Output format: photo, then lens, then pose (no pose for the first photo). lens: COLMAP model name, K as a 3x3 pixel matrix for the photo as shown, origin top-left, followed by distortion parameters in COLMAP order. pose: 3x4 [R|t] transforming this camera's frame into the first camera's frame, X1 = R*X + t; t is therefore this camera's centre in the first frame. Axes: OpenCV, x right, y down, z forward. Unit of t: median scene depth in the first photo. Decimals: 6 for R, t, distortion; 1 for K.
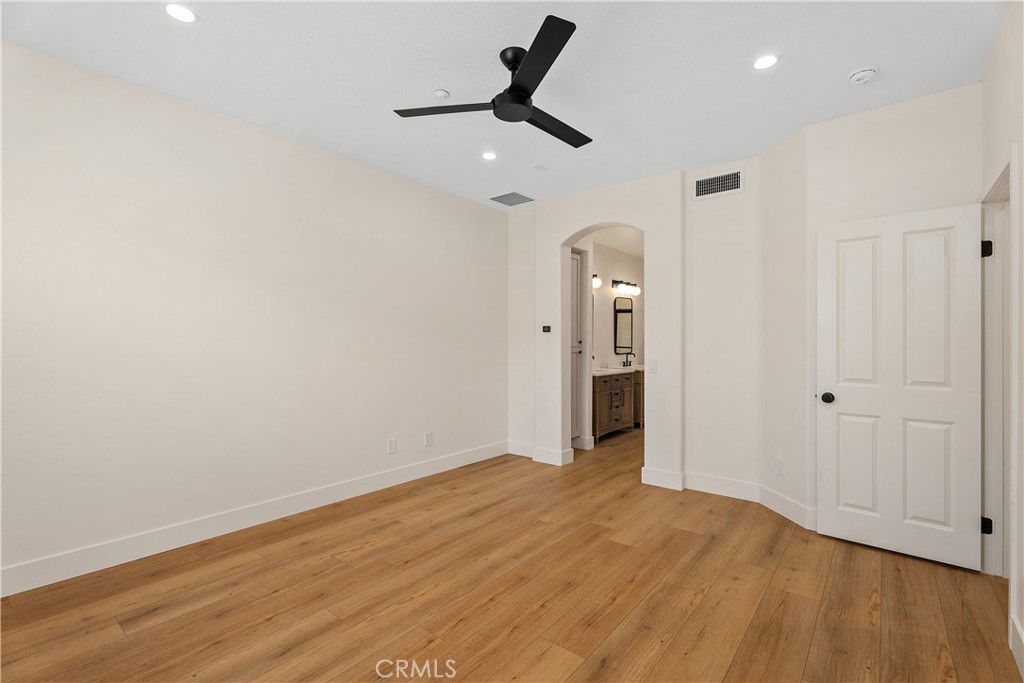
lens RADIAL K [[457.1, 0, 510.8], [0, 457.1, 340.9], [0, 0, 1]] dist [0.004716, -0.001028]
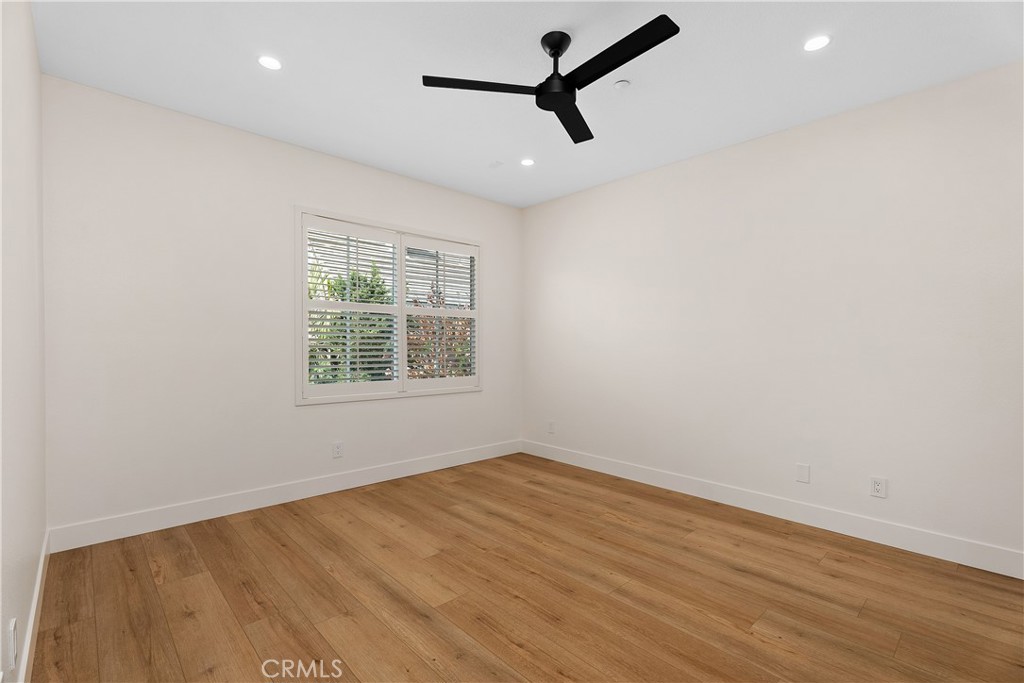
lens RADIAL K [[457.1, 0, 510.7], [0, 457.1, 345.5], [0, 0, 1]] dist [0.004716, -0.001028]
pose [[-0.131861, -0.000291, -0.991268, 0.831629], [-0.001356, 0.999999, -0.000114, 0.020088], [0.991267, 0.001329, -0.131861, 0.870214]]
